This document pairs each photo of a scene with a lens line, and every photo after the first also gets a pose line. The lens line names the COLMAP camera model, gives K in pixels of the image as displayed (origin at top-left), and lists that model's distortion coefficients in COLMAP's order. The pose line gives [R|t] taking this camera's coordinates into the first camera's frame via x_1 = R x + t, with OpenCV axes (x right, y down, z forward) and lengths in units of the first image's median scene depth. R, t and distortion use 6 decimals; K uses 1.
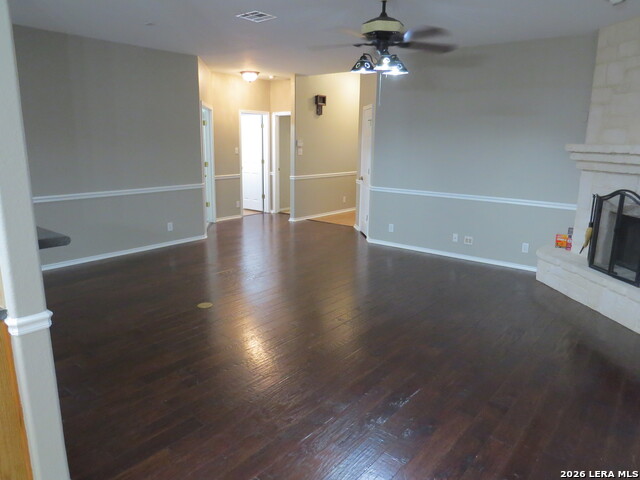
lens RADIAL K [[452.9, 0, 320.0], [0, 452.9, 240.0], [0, 0, 1]] dist [-0.025624, -0.000476]
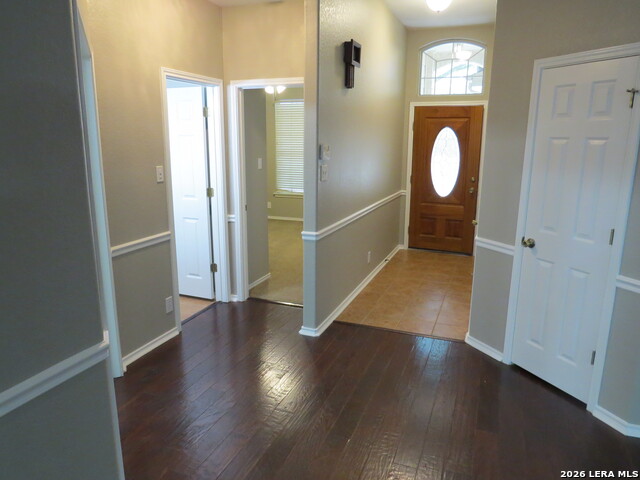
lens RADIAL K [[452.9, 0, 320.0], [0, 452.9, 240.0], [0, 0, 1]] dist [-0.025624, -0.000476]
pose [[0.951236, -0.073513, 0.299575, -0.163967], [0.071116, 0.997289, 0.018909, -0.130219], [-0.300153, 0.003318, 0.953885, 0.554125]]
